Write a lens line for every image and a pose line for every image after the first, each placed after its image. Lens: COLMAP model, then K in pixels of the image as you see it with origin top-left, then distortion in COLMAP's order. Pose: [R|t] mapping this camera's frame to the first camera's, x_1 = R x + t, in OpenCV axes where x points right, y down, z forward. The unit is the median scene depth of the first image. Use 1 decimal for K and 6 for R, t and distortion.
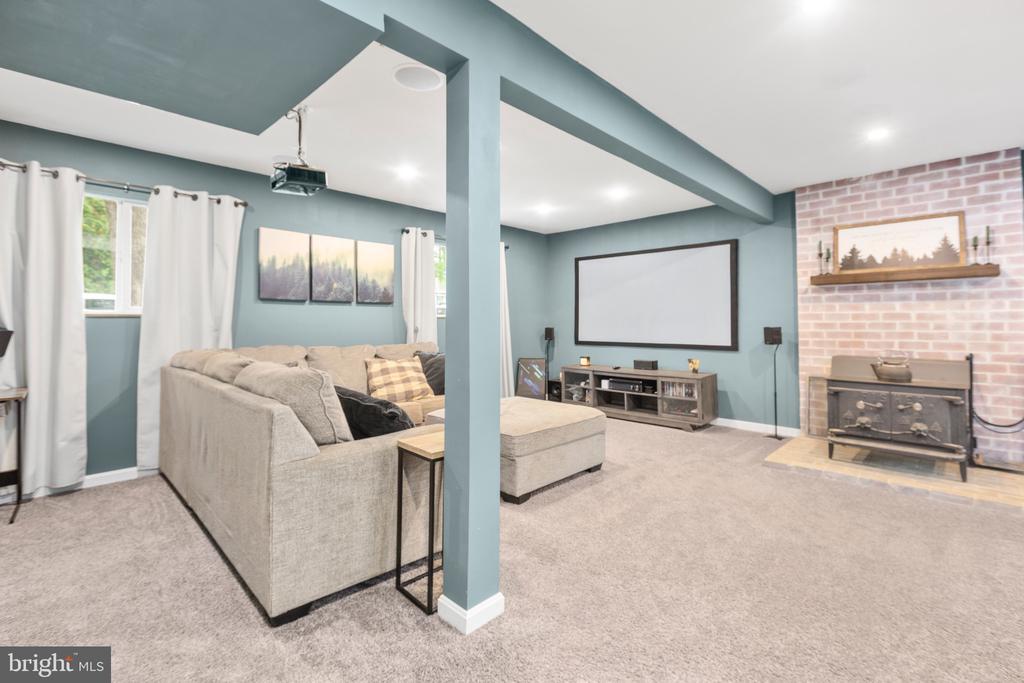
lens RADIAL K [[465.4, 0, 515.5], [0, 465.4, 308.4], [0, 0, 1]] dist [-0.003503, -0.000295]
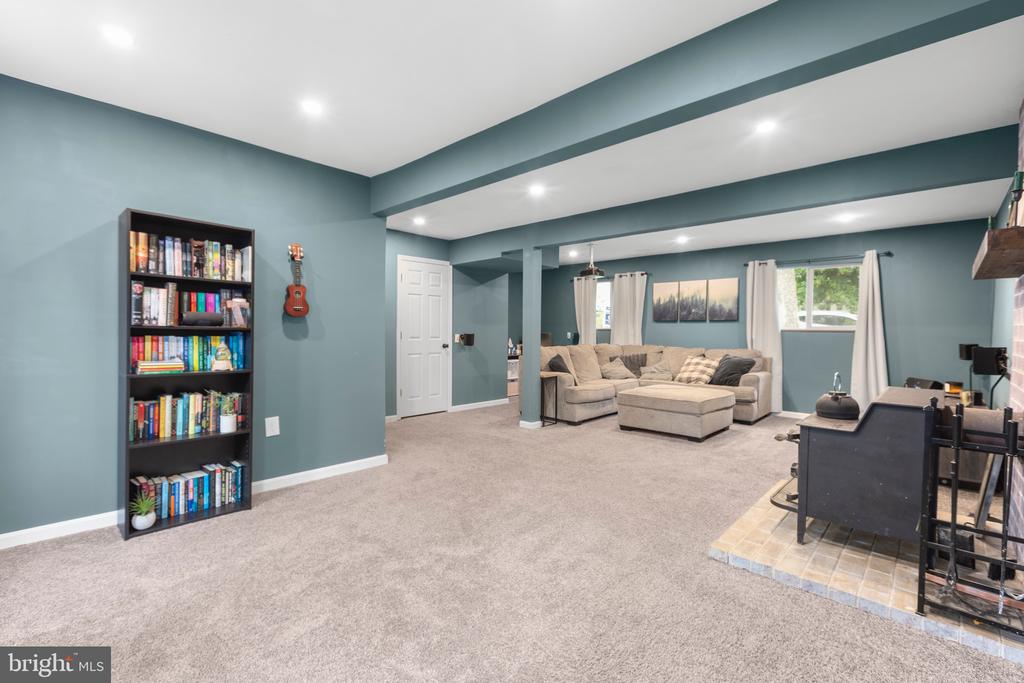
lens RADIAL K [[452.3, 0, 512.0], [0, 452.3, 341.5], [0, 0, 1]] dist [0.000875, 0.000238]
pose [[0.011537, 0.028373, -0.999531, 1.296611], [0.020240, 0.999386, 0.028602, 0.000294], [0.999729, -0.020561, 0.010956, 0.383940]]
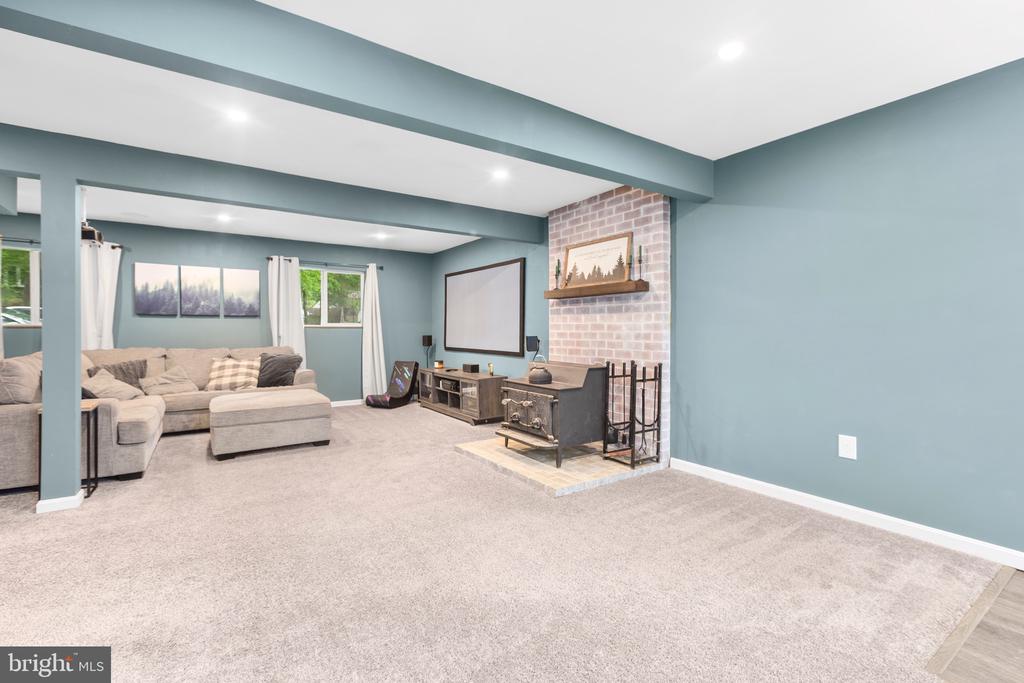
lens RADIAL K [[460.4, 0, 514.3], [0, 460.4, 331.0], [0, 0, 1]] dist [-0.000676, 0.000240]
pose [[0.979749, 0.002508, -0.200215, 0.822978], [0.004181, 0.999447, 0.032980, -0.010584], [0.200187, -0.033149, 0.979197, -0.124083]]
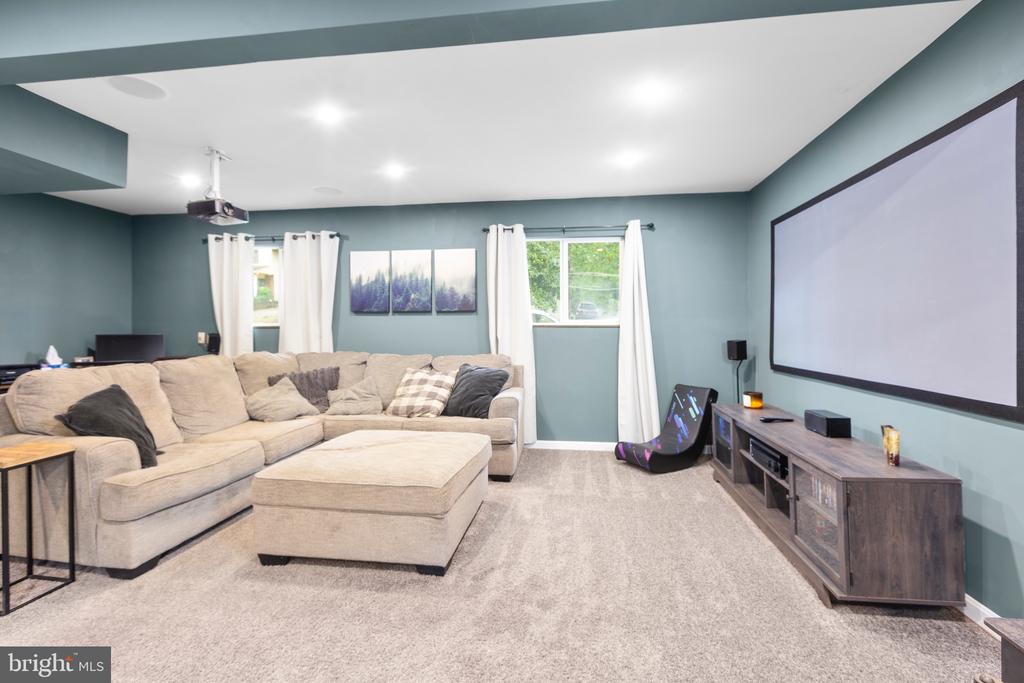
lens RADIAL K [[455.7, 0, 513.6], [0, 455.7, 323.6], [0, 0, 1]] dist [-0.001521, -0.000498]
pose [[0.589124, -0.010482, -0.807975, 0.626350], [0.024084, 0.999699, 0.004592, 0.013799], [0.807684, -0.022164, 0.589199, 0.635383]]
